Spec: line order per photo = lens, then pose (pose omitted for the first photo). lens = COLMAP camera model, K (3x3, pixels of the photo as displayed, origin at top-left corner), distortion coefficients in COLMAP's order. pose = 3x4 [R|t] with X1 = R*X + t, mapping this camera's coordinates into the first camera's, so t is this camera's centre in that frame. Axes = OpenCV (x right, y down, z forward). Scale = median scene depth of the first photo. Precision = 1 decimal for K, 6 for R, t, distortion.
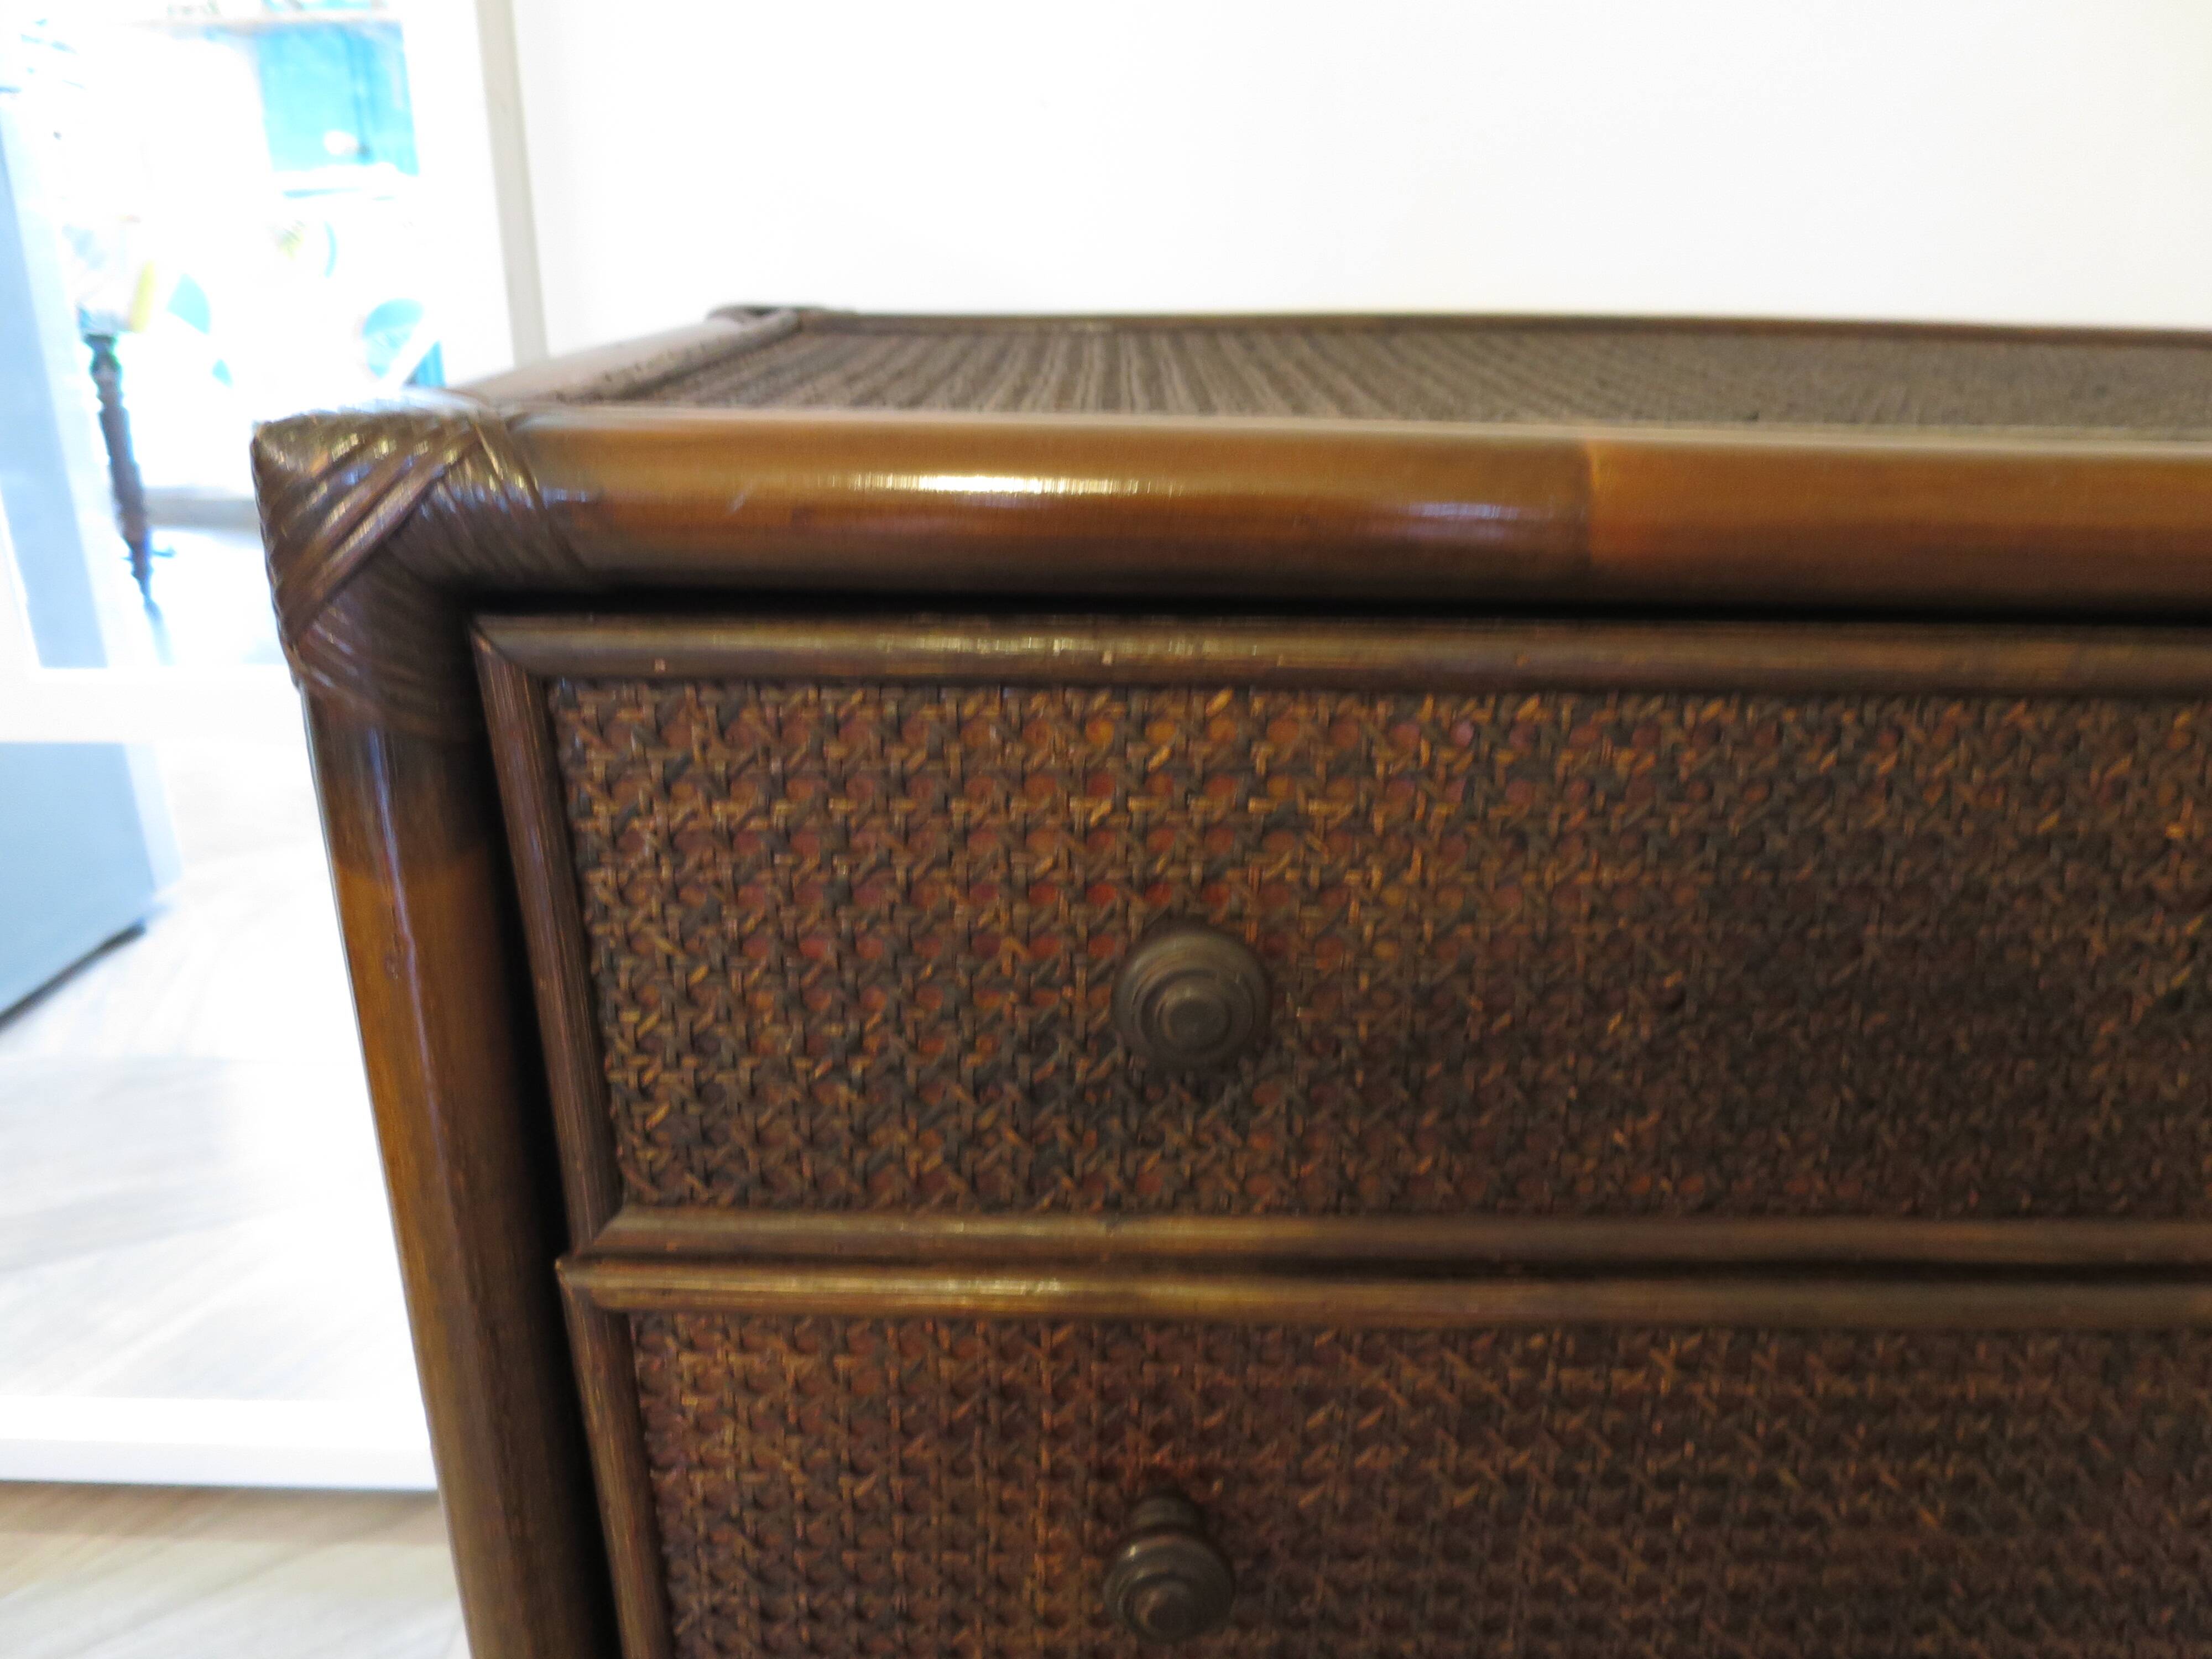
lens RADIAL K [[1598.3, 0, 1104.4], [0, 1598.3, 834.8], [0, 0, 1]] dist [-0.044522, 0.011907]
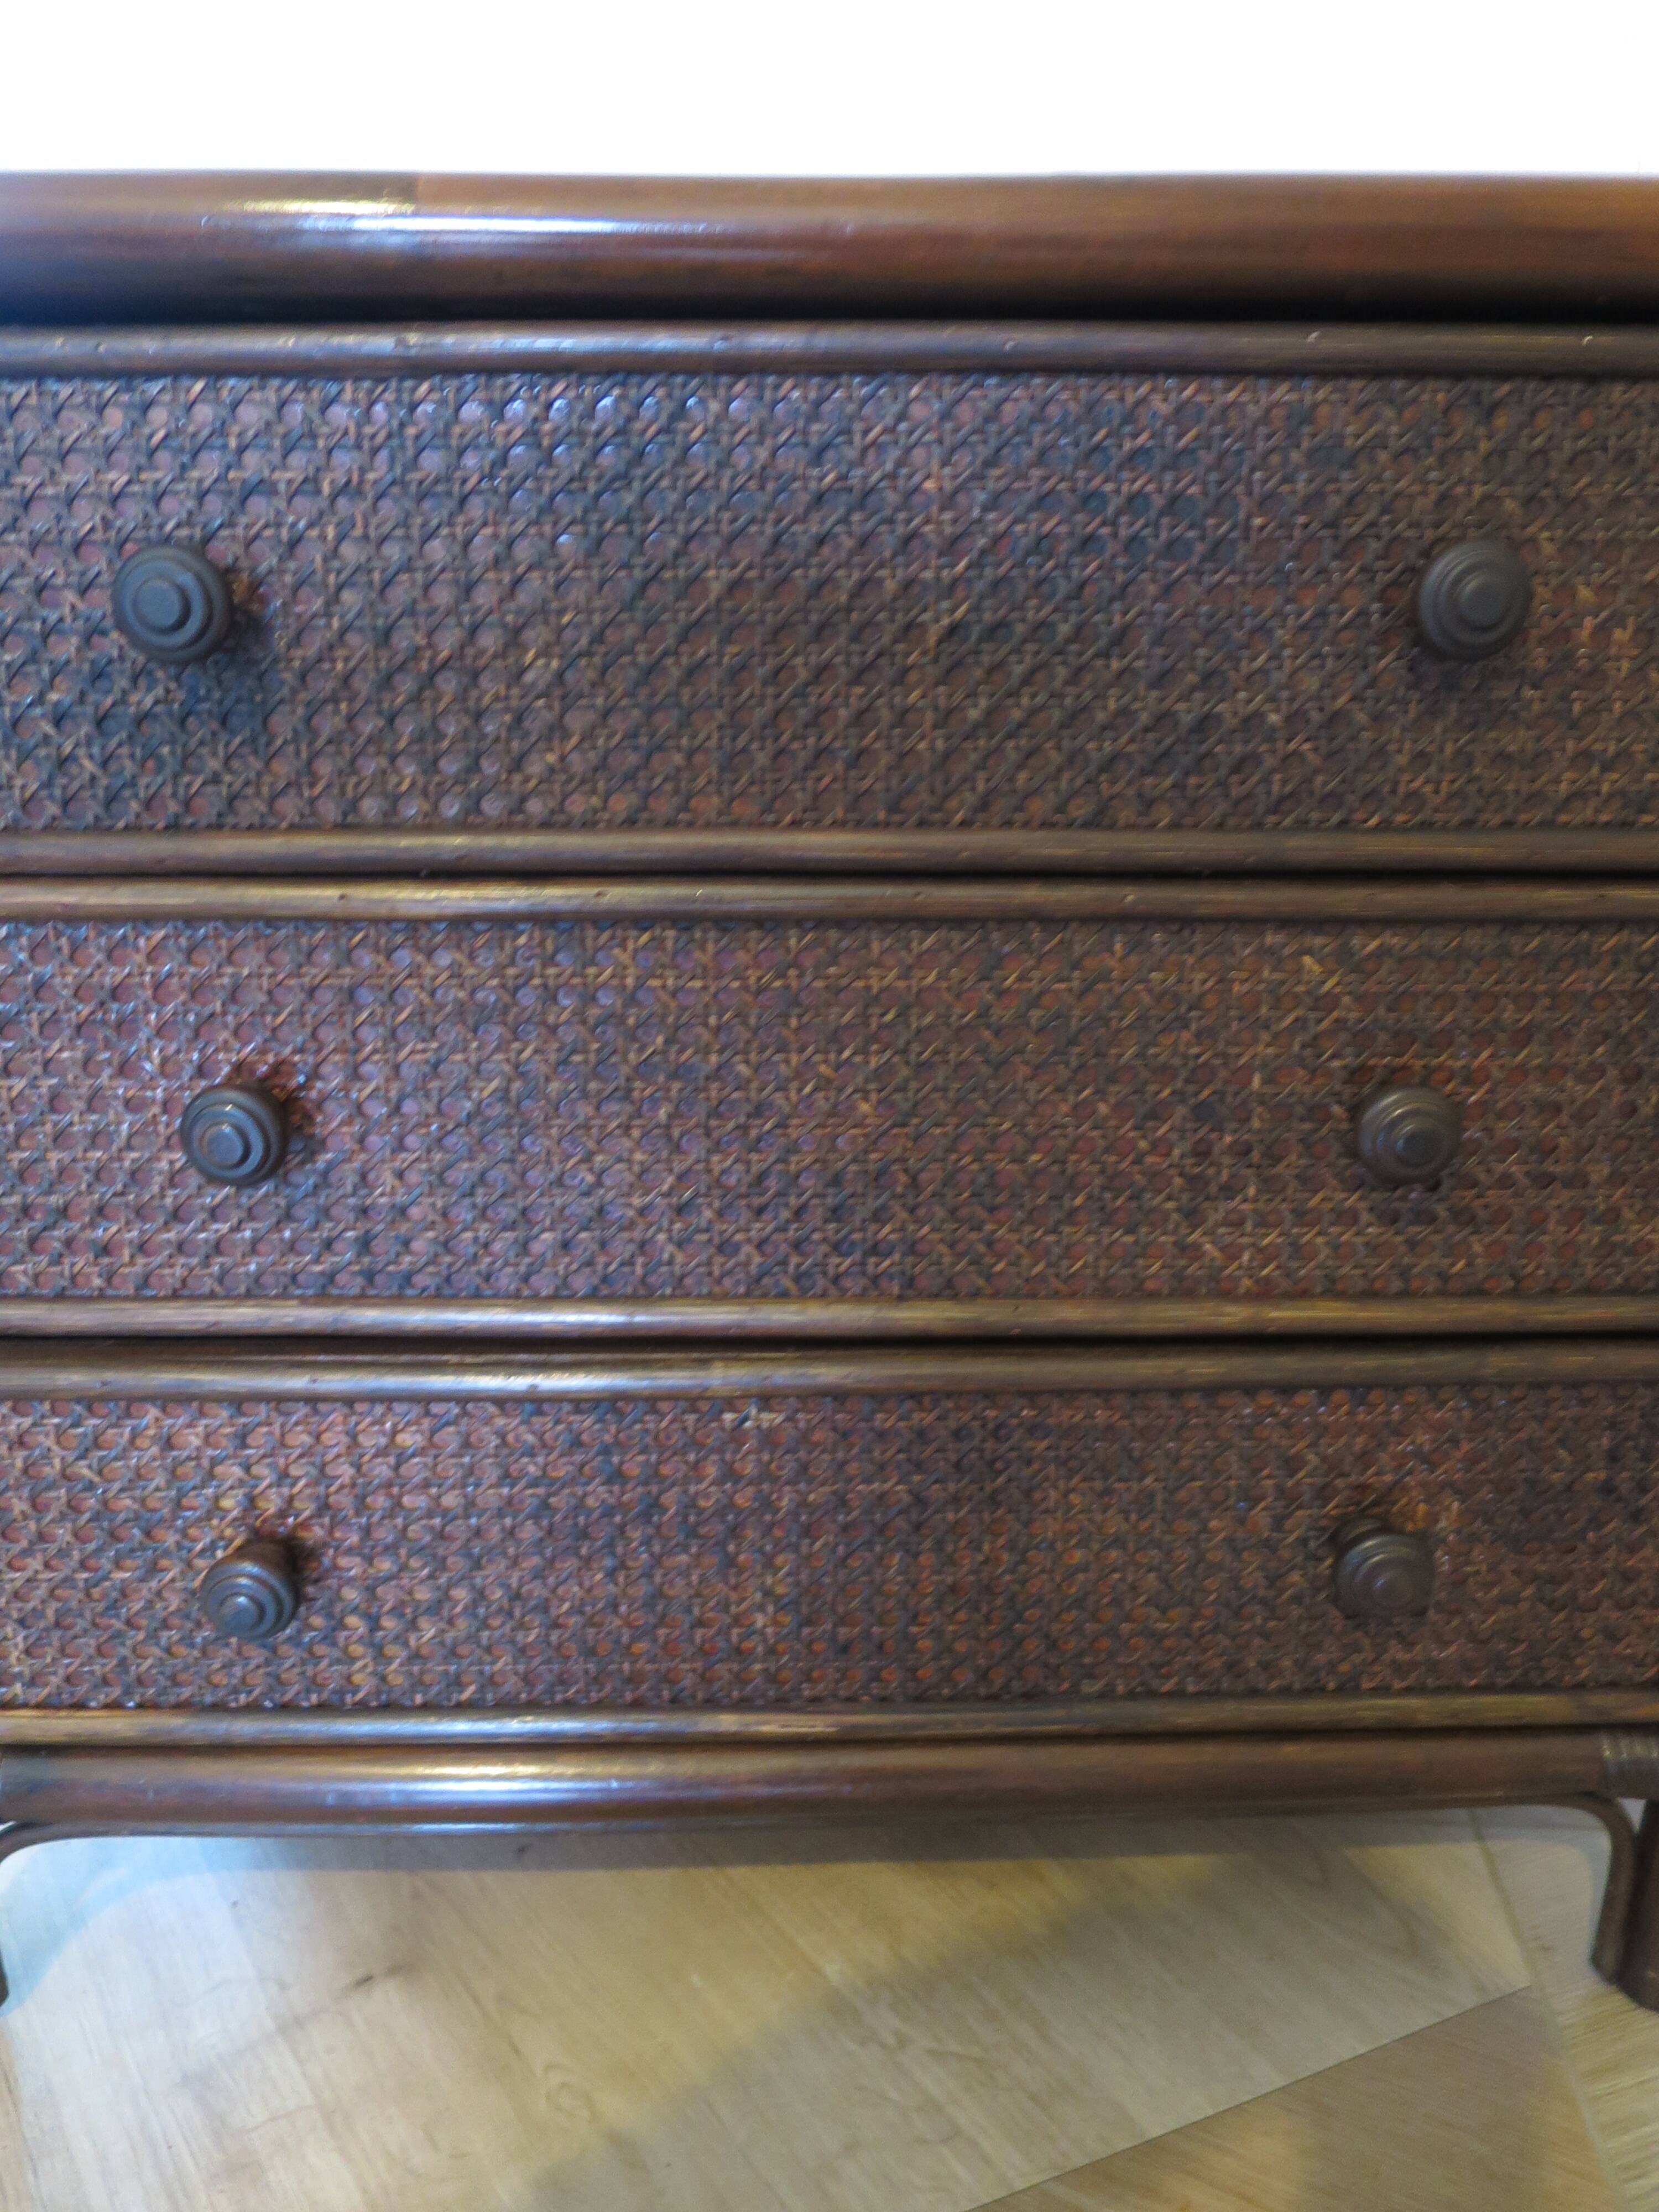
lens RADIAL K [[1598.3, 0, 832.3], [0, 1598.3, 1109.0], [0, 0, 1]] dist [-0.044522, 0.011907]
pose [[0.999845, -0.011350, 0.013429, 0.555999], [0.012029, 0.998593, -0.051638, 0.570377], [-0.012824, 0.051791, 0.998576, -0.298432]]
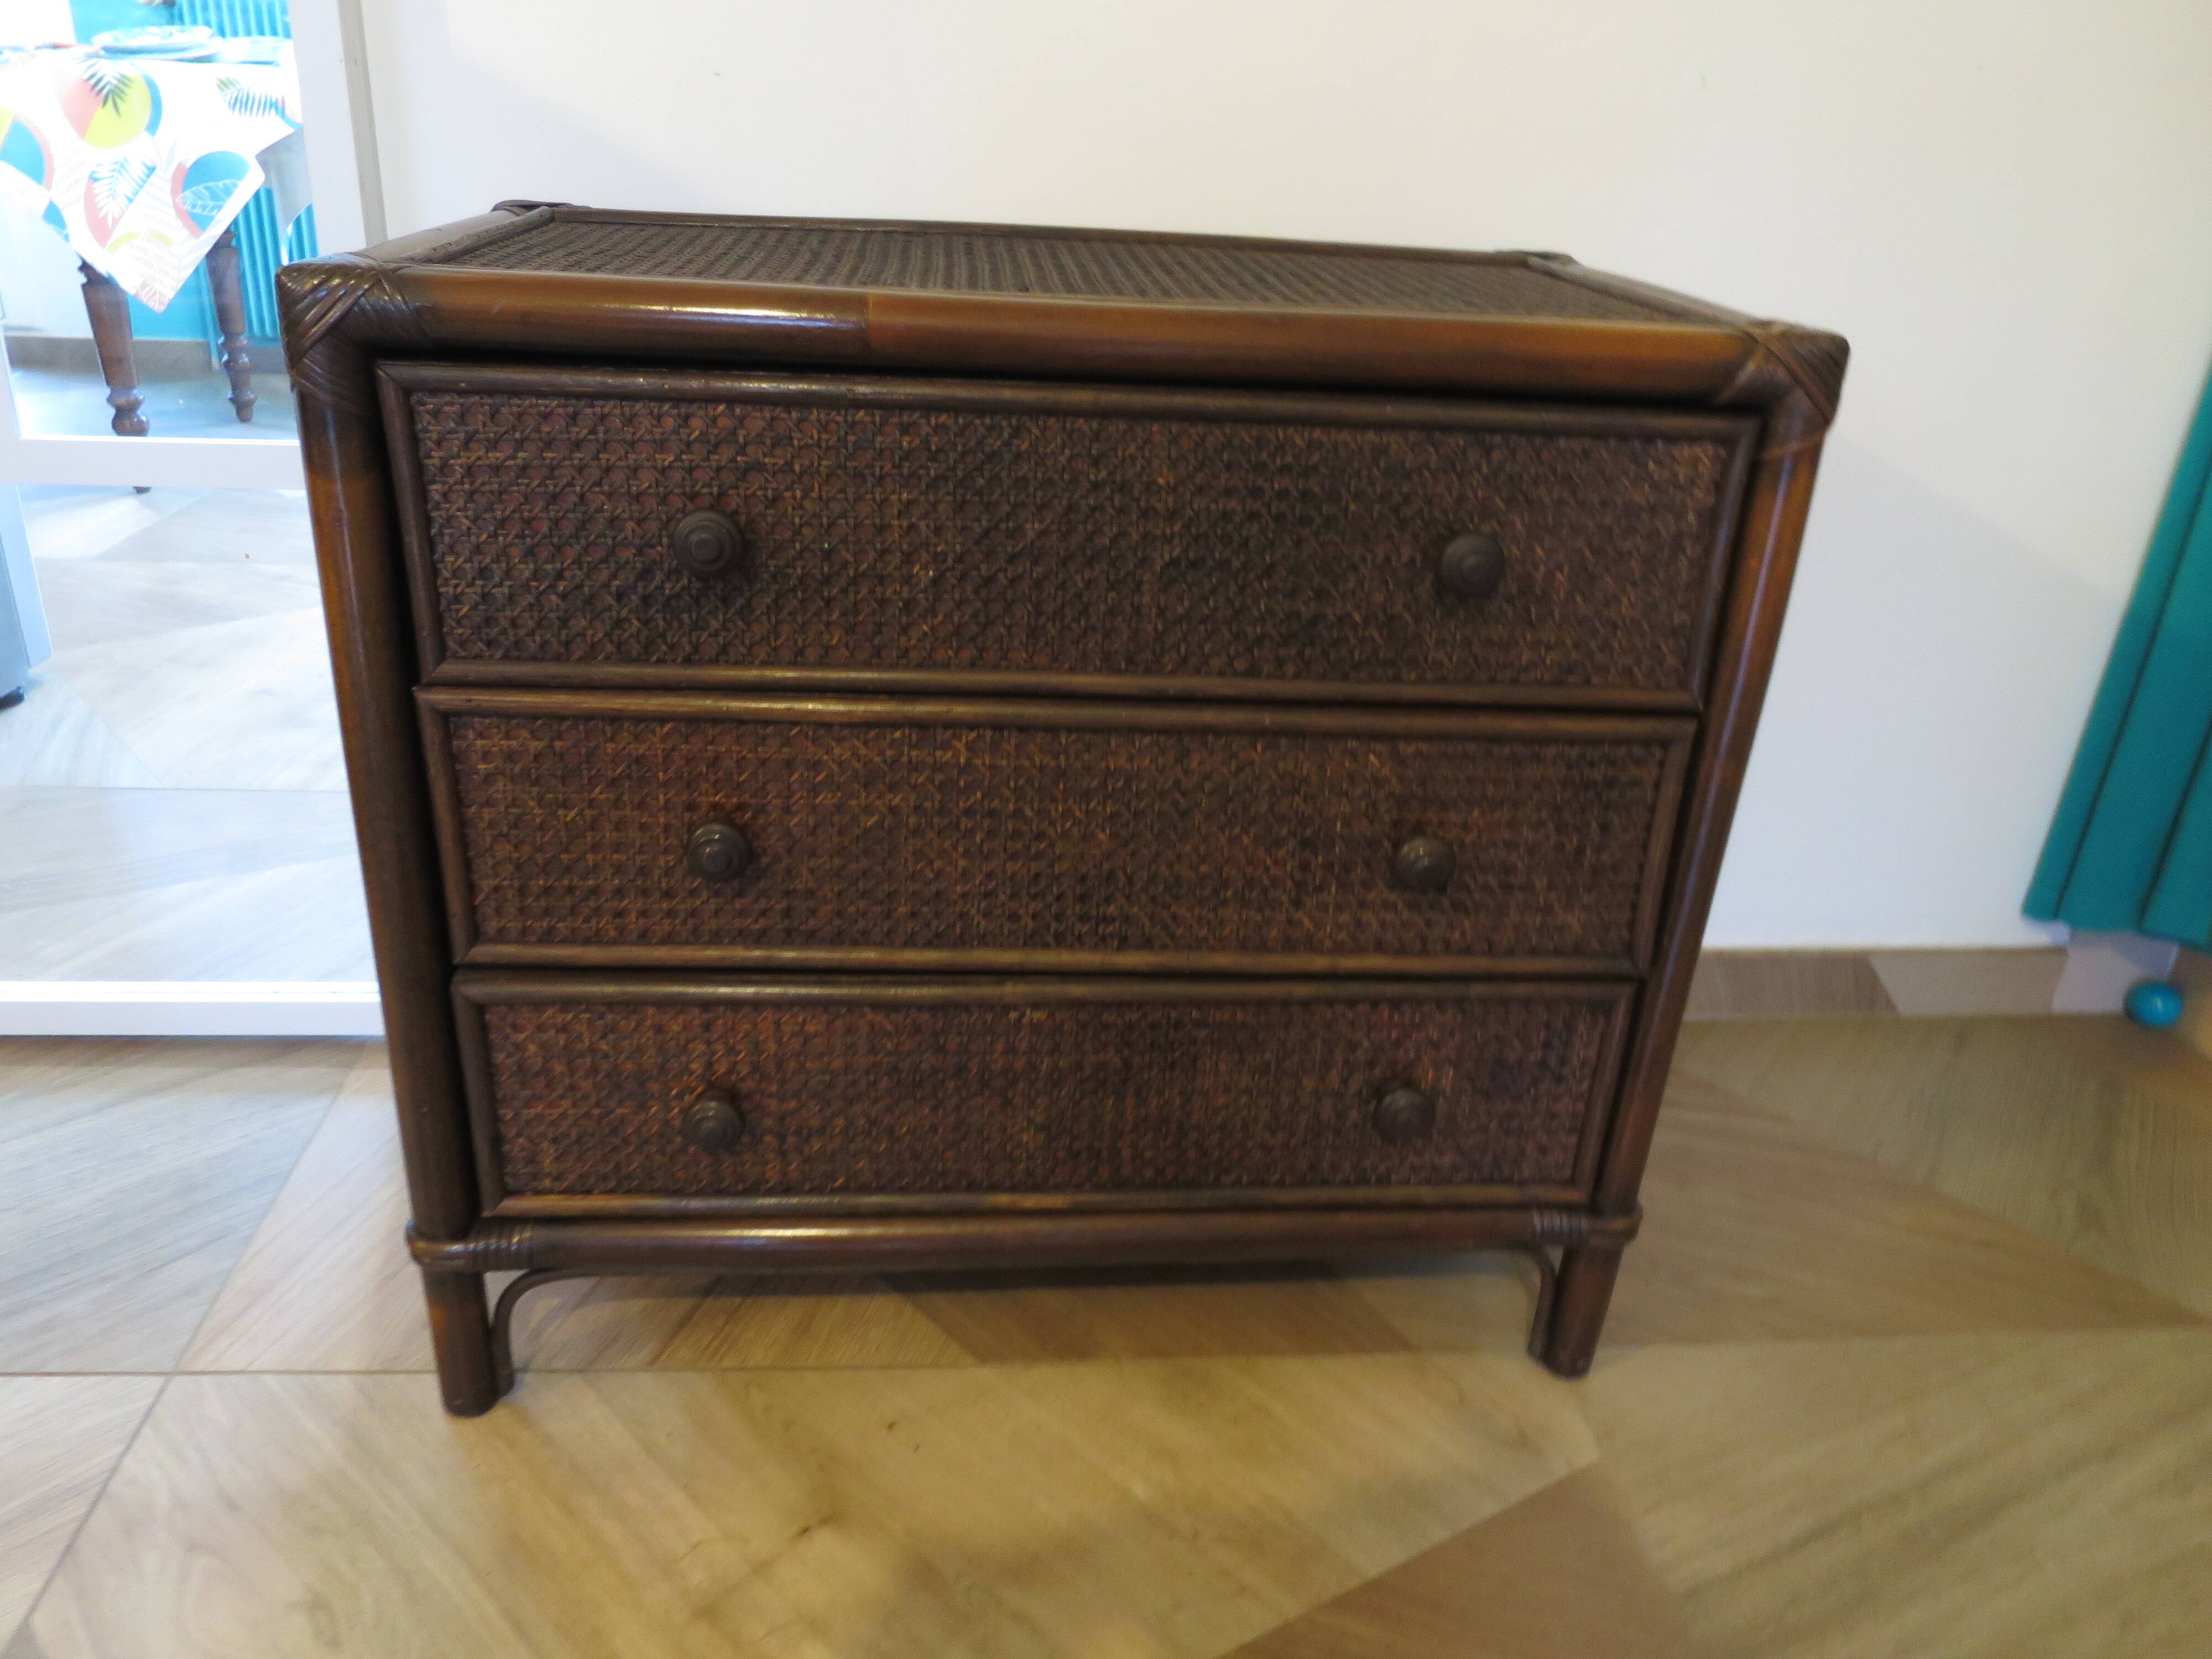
lens RADIAL K [[1624.7, 0, 1106.1], [0, 1624.7, 835.9], [0, 0, 1]] dist [-0.043561, 0.016286]
pose [[0.994730, 0.004566, 0.102432, 0.358319], [-0.011316, 0.997794, 0.065411, 0.338524], [-0.101907, -0.066225, 0.992587, -1.263968]]
